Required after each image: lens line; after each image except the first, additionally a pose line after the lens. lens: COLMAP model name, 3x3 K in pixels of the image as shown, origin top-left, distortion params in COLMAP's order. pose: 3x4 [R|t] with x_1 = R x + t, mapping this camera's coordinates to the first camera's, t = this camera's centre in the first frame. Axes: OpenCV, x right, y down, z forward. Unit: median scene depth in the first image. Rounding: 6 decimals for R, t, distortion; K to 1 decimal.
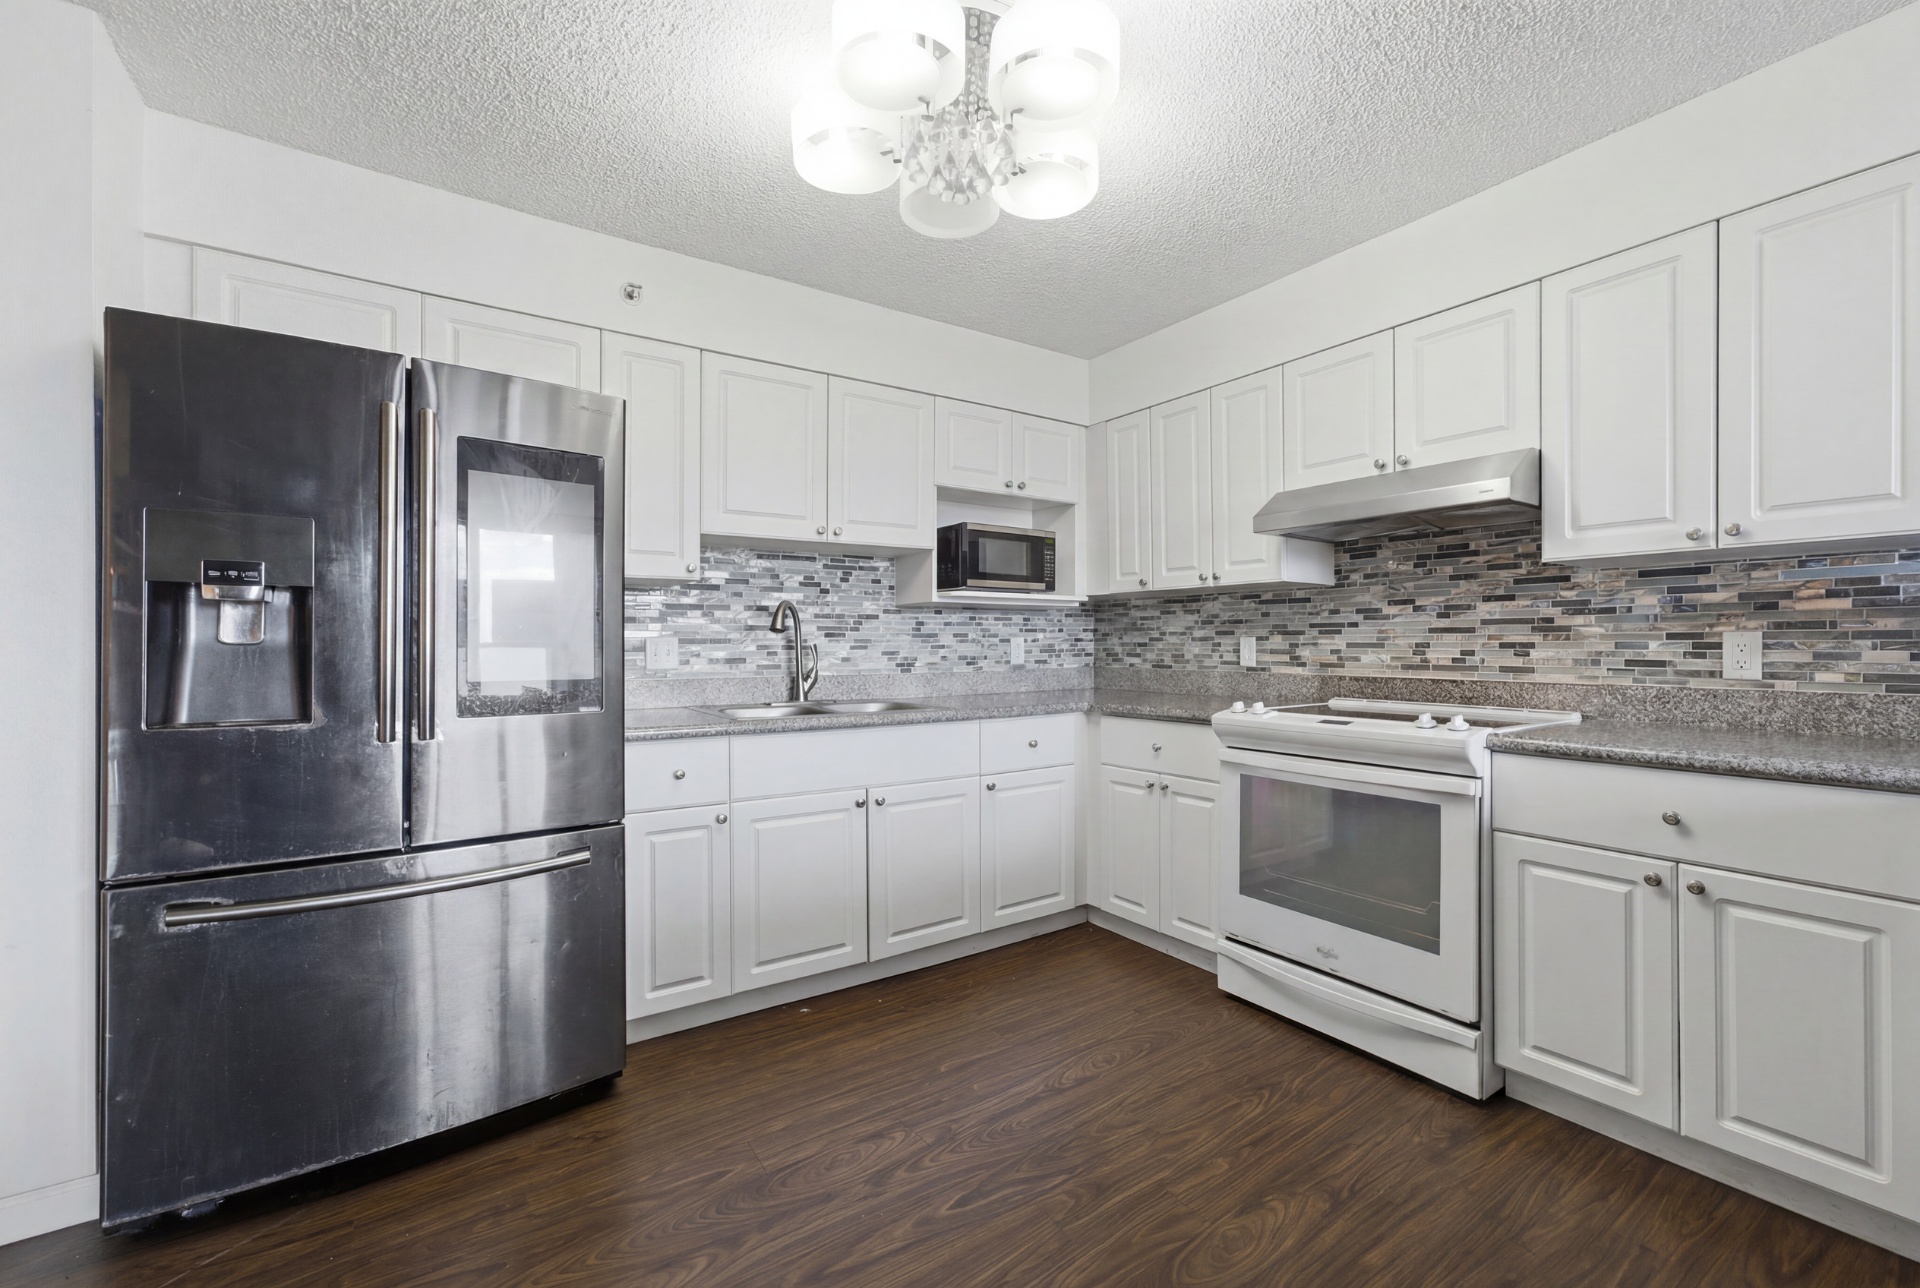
lens RADIAL K [[789.9, 0, 963.1], [0, 789.9, 647.7], [0, 0, 1]] dist [0.000329, 0.000498]
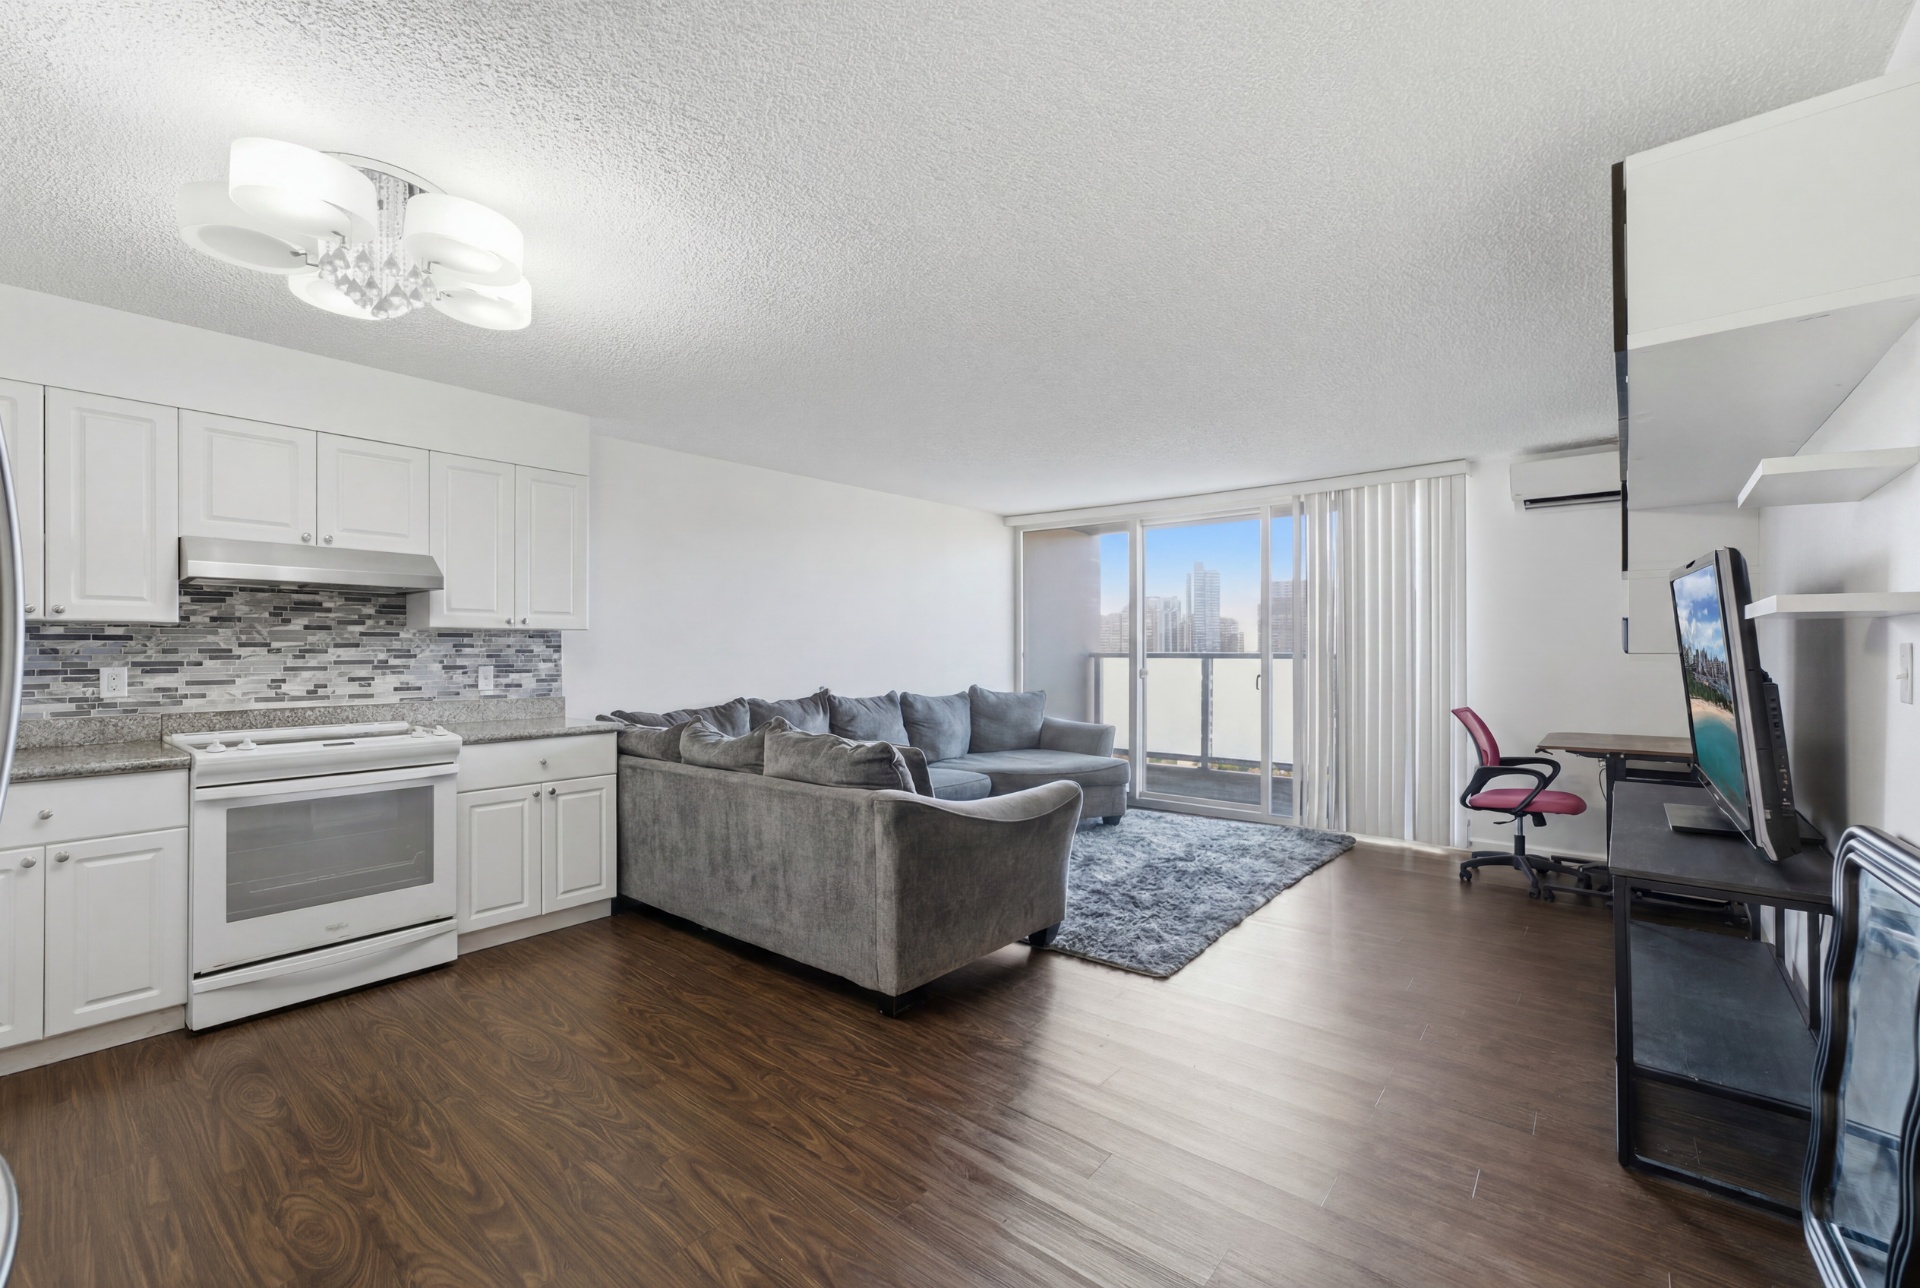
lens RADIAL K [[756.6, 0, 956.7], [0, 756.6, 651.7], [0, 0, 1]] dist [-0.000549, 0.000056]
pose [[-0.271119, 0.001528, 0.962545, -0.856975], [0.005134, 0.999987, -0.000142, -0.044276], [-0.962532, 0.004903, -0.271123, 0.321473]]
